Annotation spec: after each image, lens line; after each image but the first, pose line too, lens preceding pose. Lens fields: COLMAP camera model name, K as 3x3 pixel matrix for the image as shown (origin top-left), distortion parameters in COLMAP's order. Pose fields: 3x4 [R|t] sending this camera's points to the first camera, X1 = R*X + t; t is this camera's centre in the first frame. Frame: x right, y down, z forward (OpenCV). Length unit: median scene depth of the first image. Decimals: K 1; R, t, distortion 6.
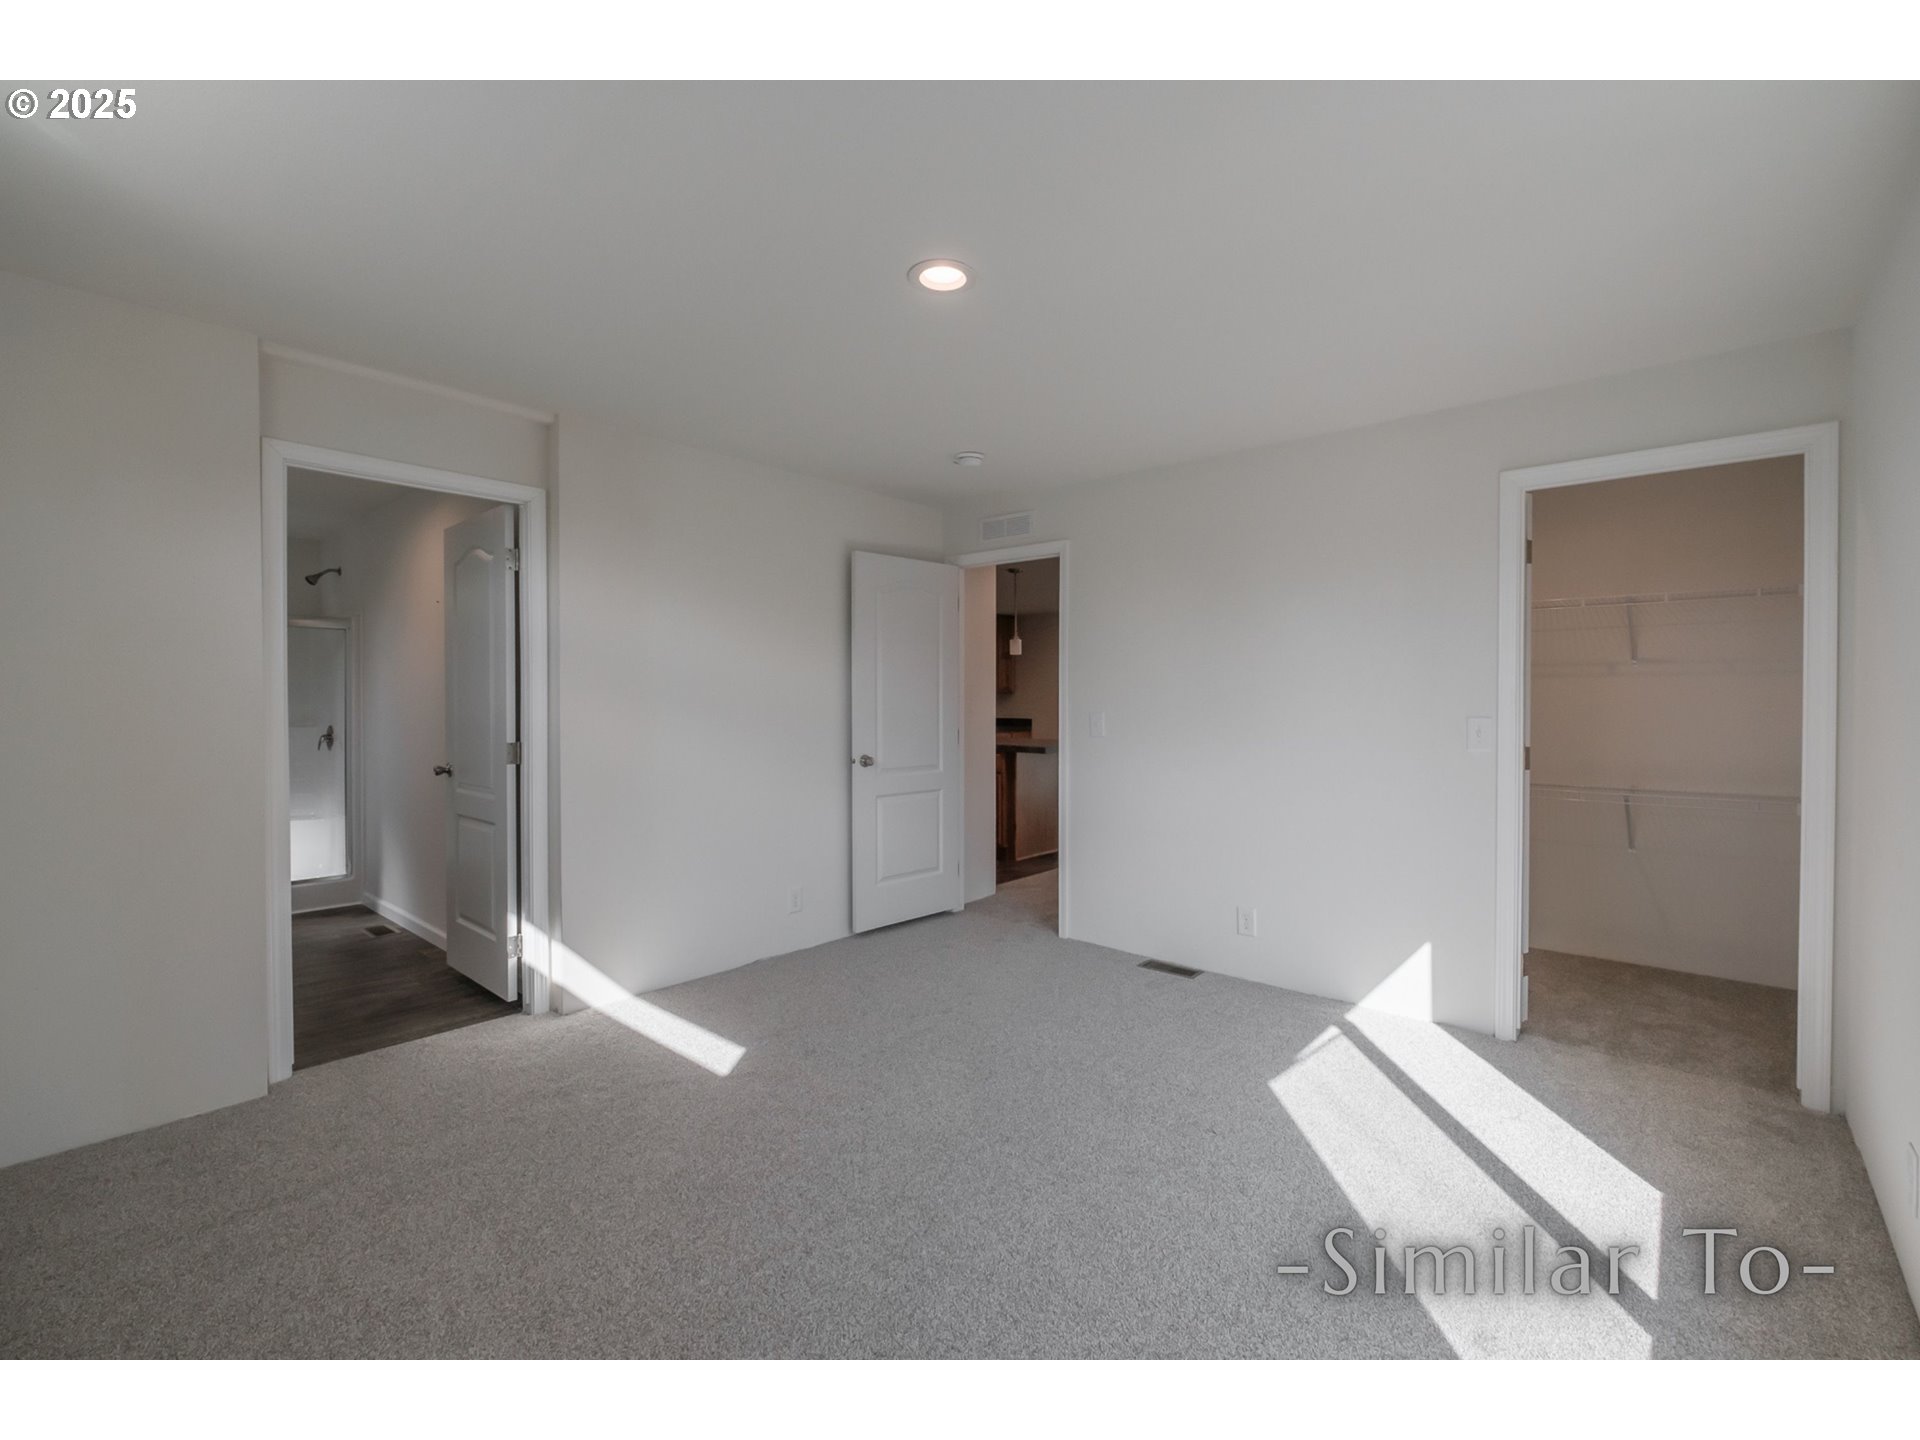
lens RADIAL K [[834.1, 0, 960.0], [0, 834.1, 720.0], [0, 0, 1]] dist [-0.000075, 0.000084]
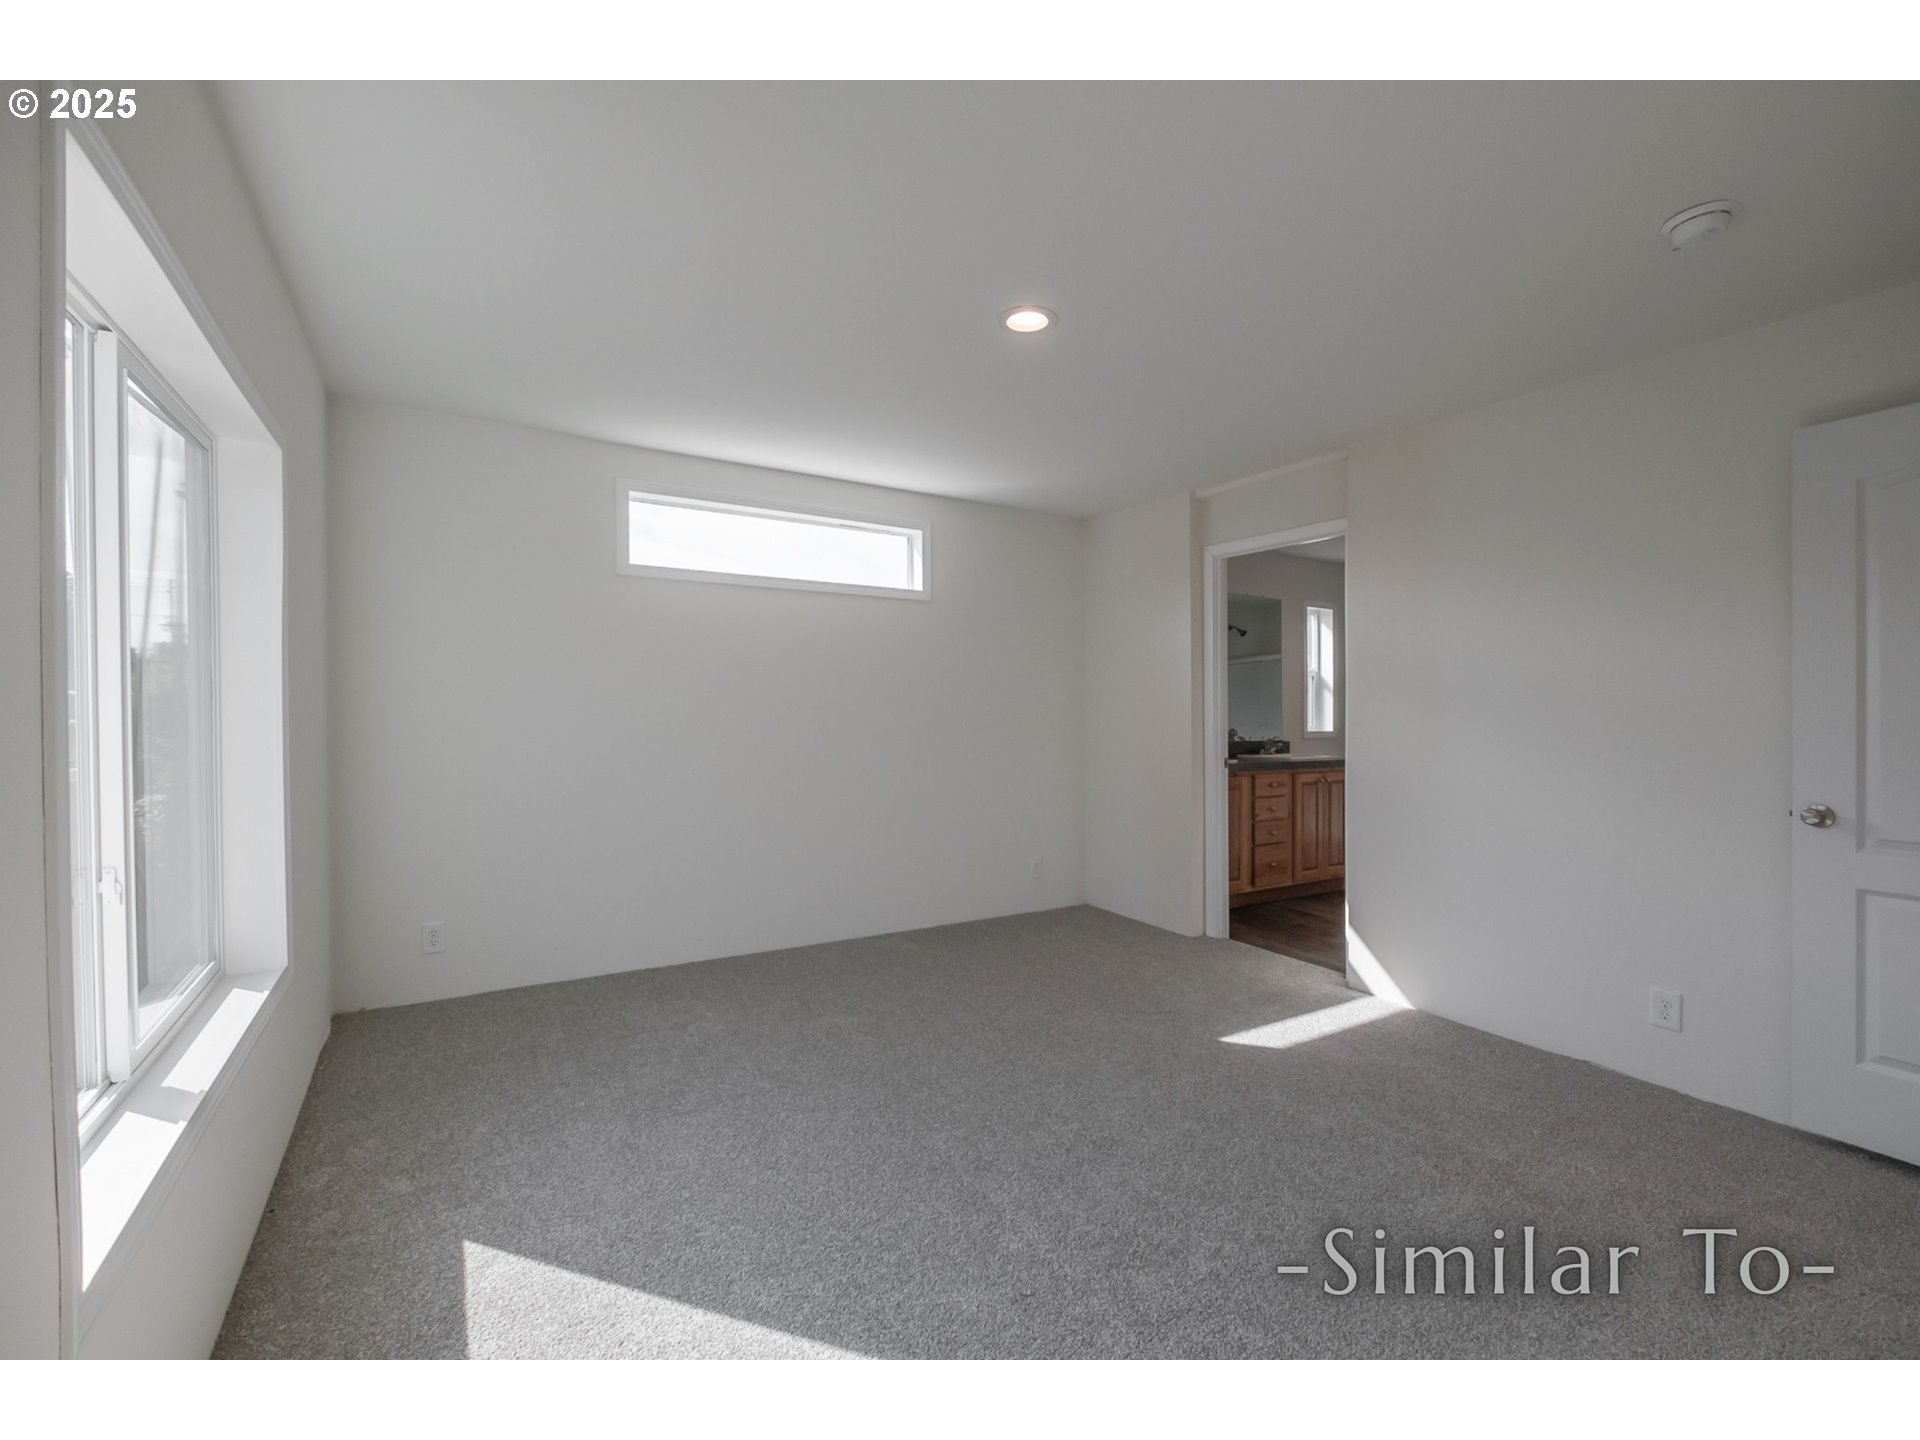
lens RADIAL K [[834.1, 0, 960.0], [0, 834.1, 720.0], [0, 0, 1]] dist [-0.000075, 0.000084]
pose [[-0.287229, 0.016329, -0.957723, 0.746670], [-0.026182, 0.999347, 0.024891, -0.016314], [0.957504, 0.032225, -0.286614, 0.832130]]
